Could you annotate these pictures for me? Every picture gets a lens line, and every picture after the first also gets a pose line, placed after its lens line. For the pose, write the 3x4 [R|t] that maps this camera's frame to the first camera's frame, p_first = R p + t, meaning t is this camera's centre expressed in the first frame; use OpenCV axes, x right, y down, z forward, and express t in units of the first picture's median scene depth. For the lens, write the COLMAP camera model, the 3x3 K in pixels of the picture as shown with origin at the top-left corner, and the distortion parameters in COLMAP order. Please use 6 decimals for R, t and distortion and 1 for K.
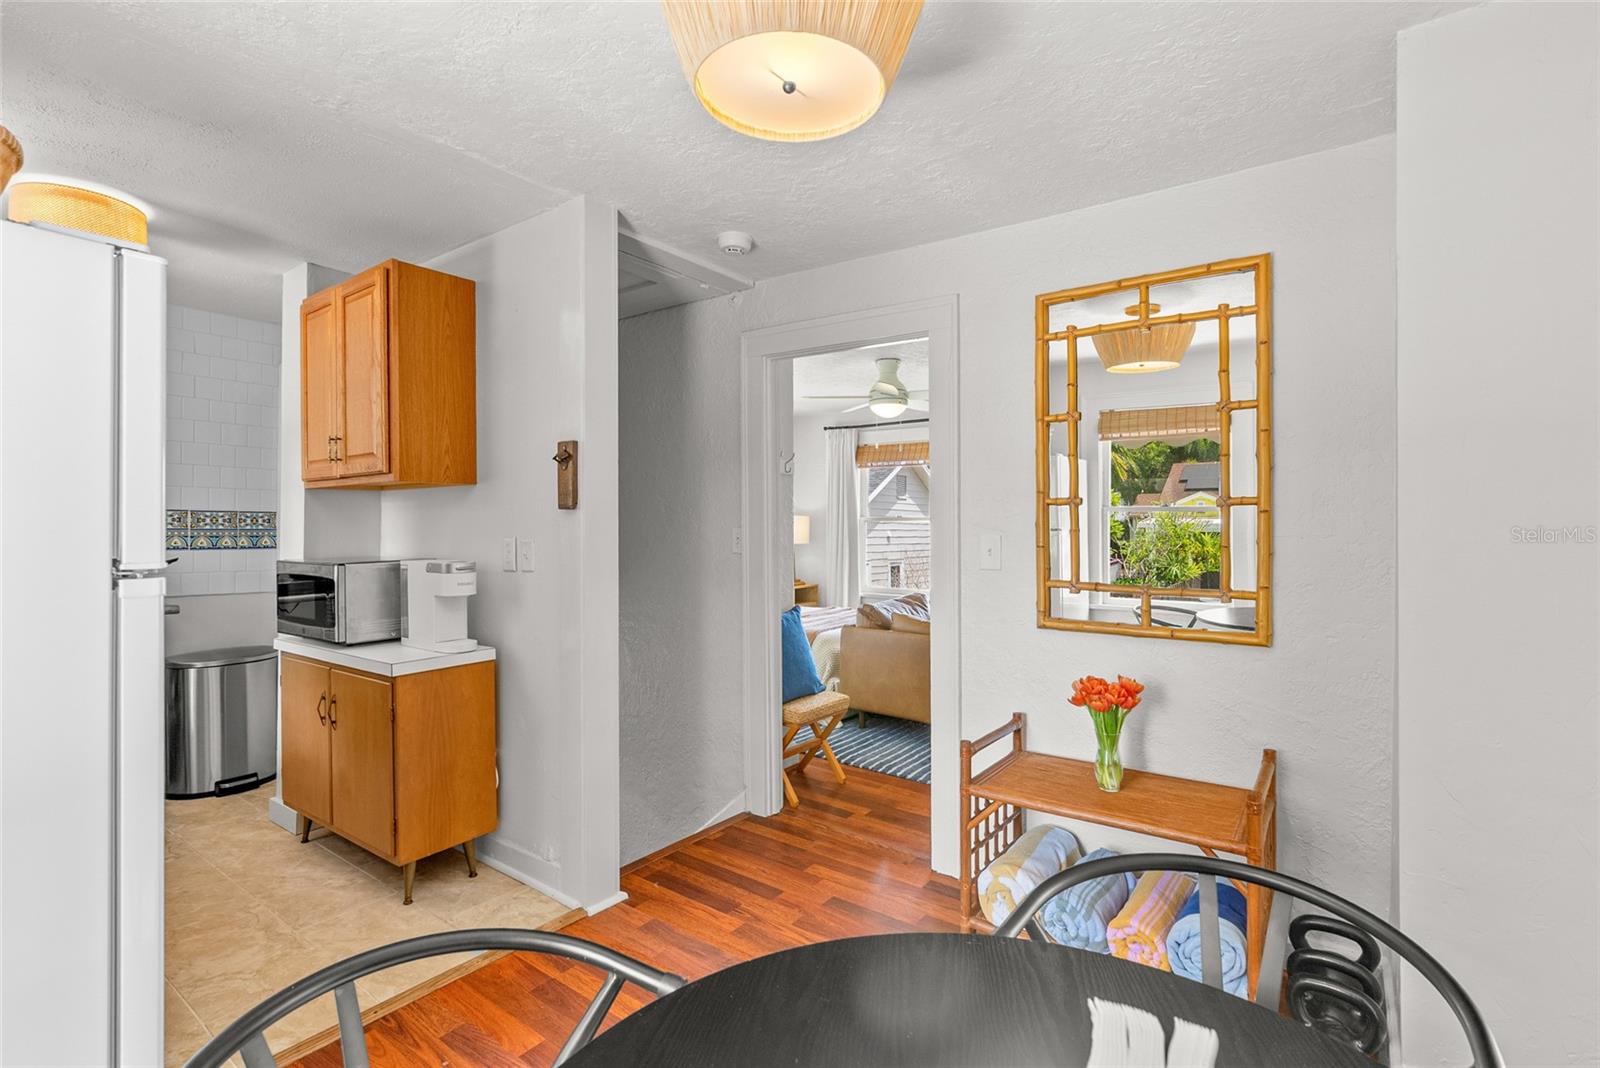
lens RADIAL K [[731.7, 0, 799.6], [0, 731.7, 516.9], [0, 0, 1]] dist [-0.004261, 0.000733]
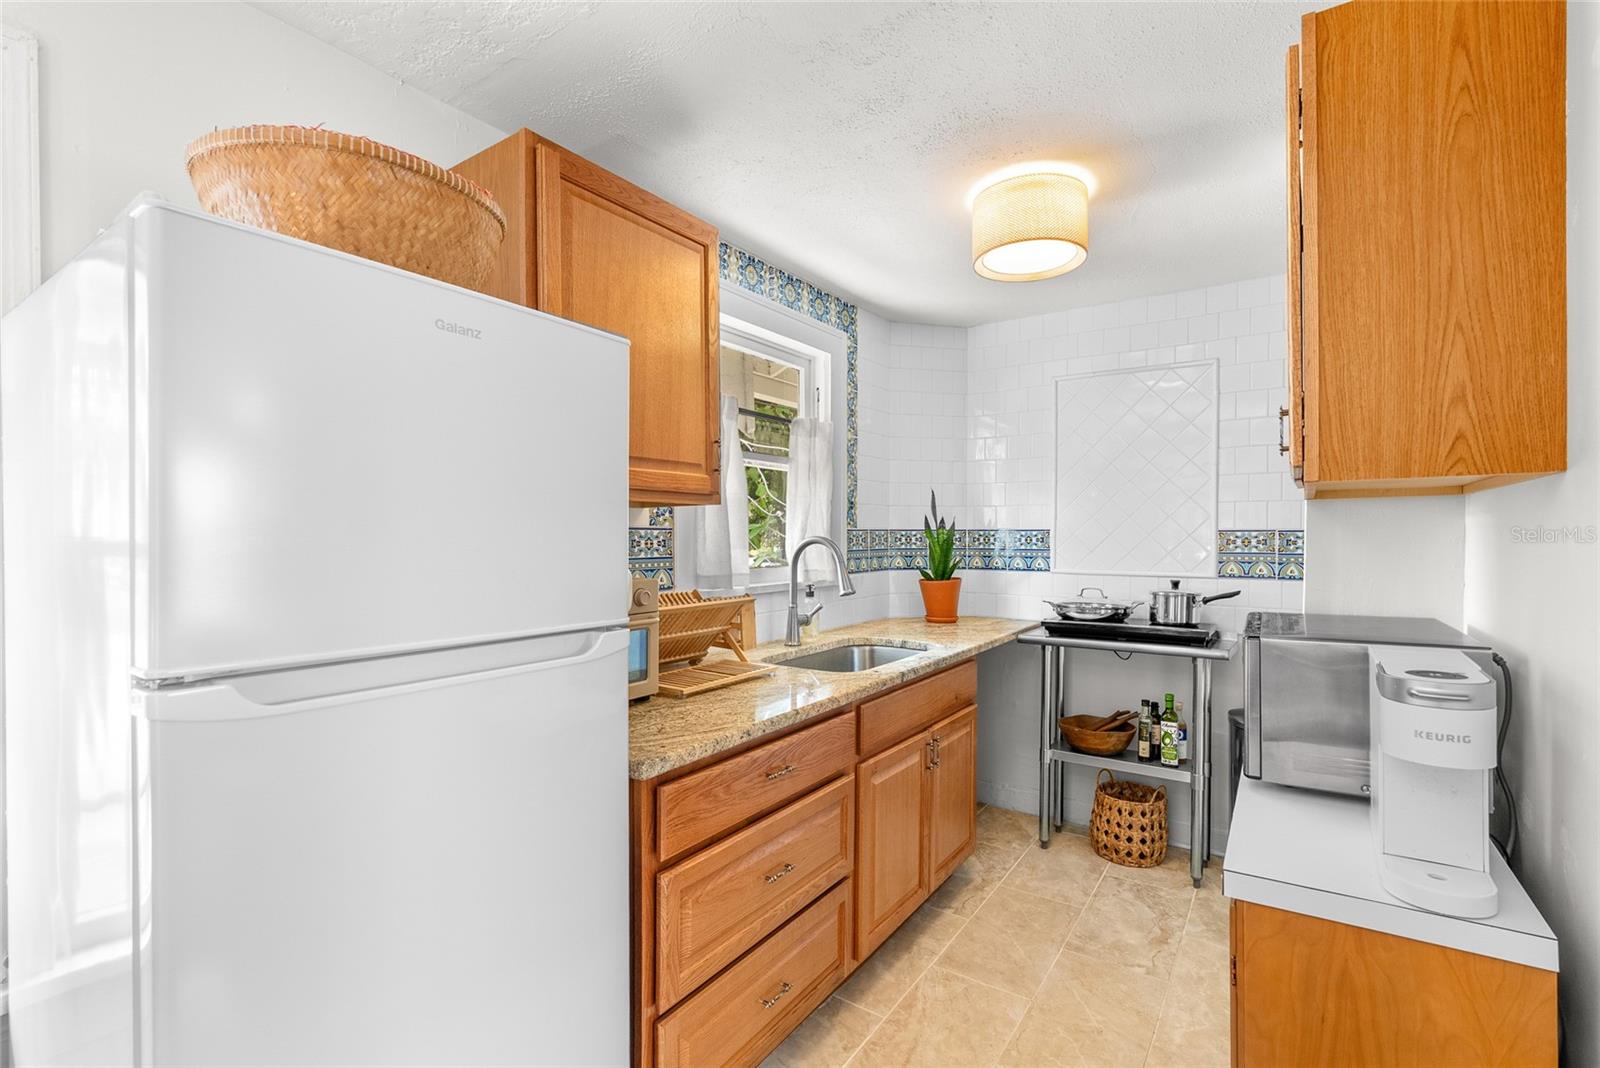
lens RADIAL K [[722.4, 0, 806.2], [0, 722.4, 548.4], [0, 0, 1]] dist [-0.002432, 0.000258]
pose [[0.045065, 0.019624, -0.998791, -0.091448], [0.017075, 0.999646, 0.020411, -0.019842], [0.998838, -0.017974, 0.044714, 0.624655]]
